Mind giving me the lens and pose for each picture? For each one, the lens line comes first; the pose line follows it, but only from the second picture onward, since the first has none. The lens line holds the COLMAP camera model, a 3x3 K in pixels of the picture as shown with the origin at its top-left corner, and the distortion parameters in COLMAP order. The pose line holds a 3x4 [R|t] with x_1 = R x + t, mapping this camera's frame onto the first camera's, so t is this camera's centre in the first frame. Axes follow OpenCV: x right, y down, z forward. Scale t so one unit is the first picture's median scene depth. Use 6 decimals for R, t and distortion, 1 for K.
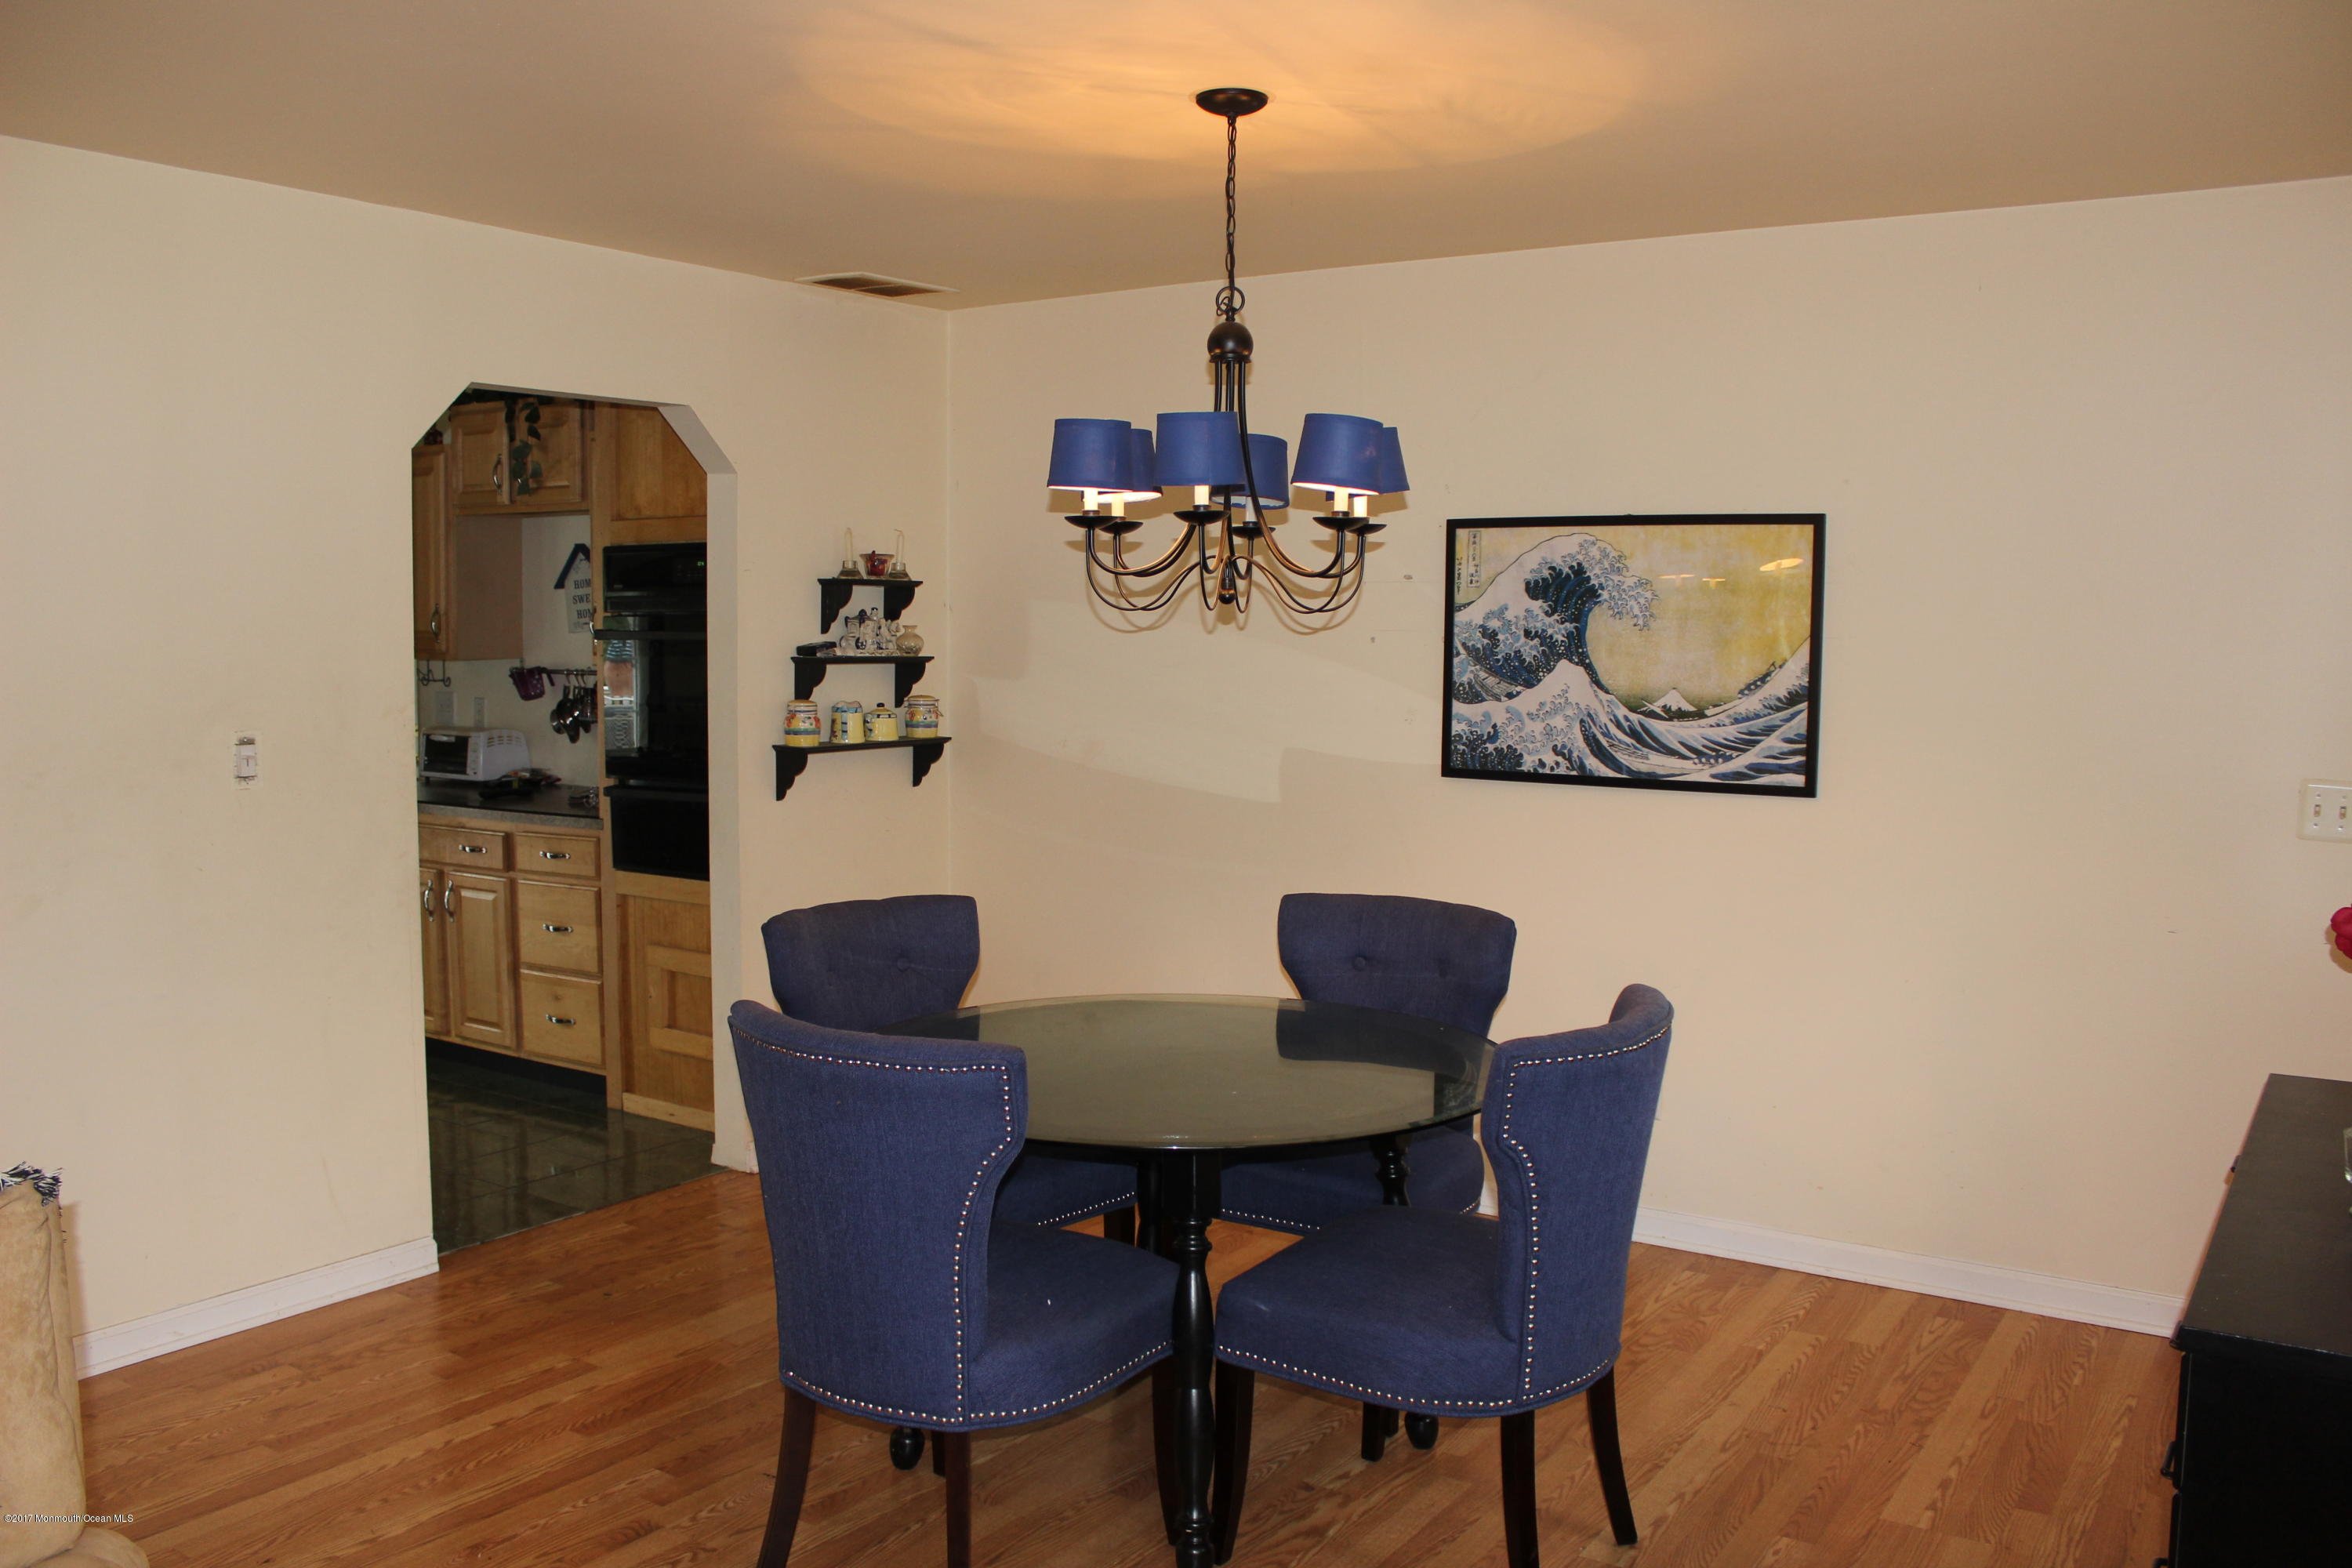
lens RADIAL K [[1957.8, 0, 1164.2], [0, 1957.8, 814.3], [0, 0, 1]] dist [-0.161420, 0.155819]
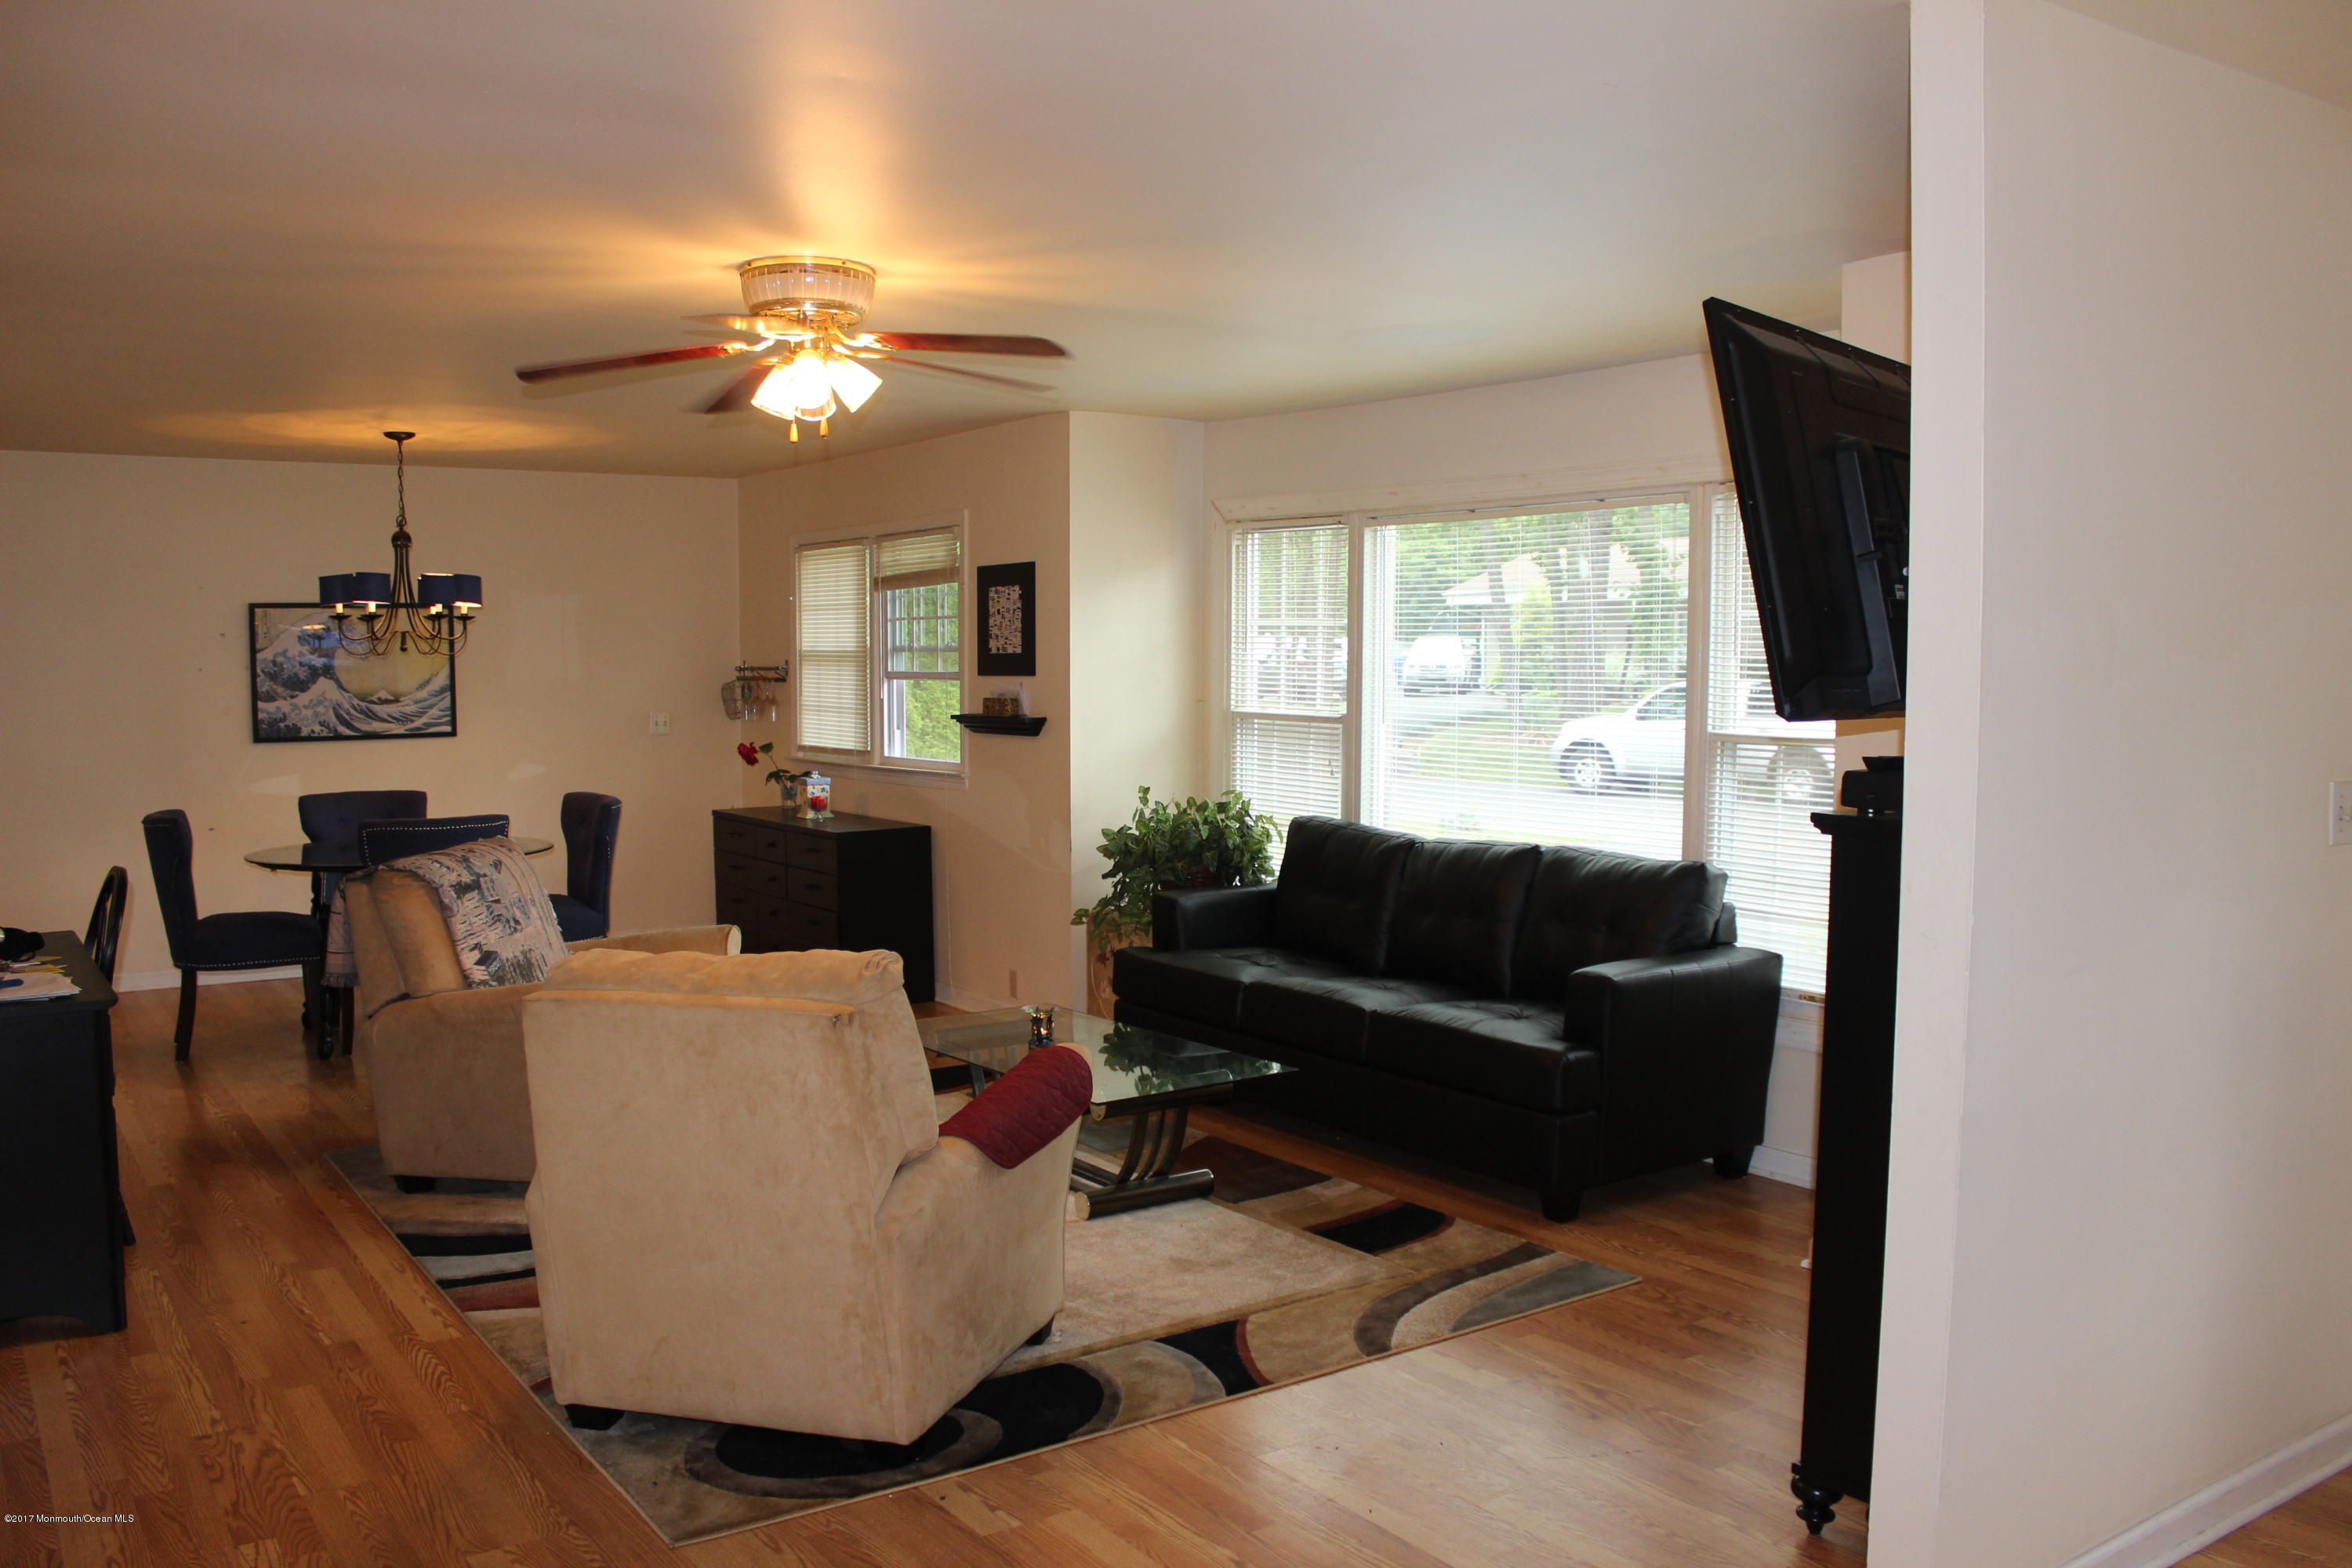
lens RADIAL K [[1957.8, 0, 1164.2], [0, 1957.8, 814.3], [0, 0, 1]] dist [-0.161420, 0.155819]
pose [[0.361732, -0.090083, 0.927920, -1.283779], [0.096278, 0.993609, 0.058927, 0.025839], [-0.927297, 0.068023, 0.368093, -0.474345]]
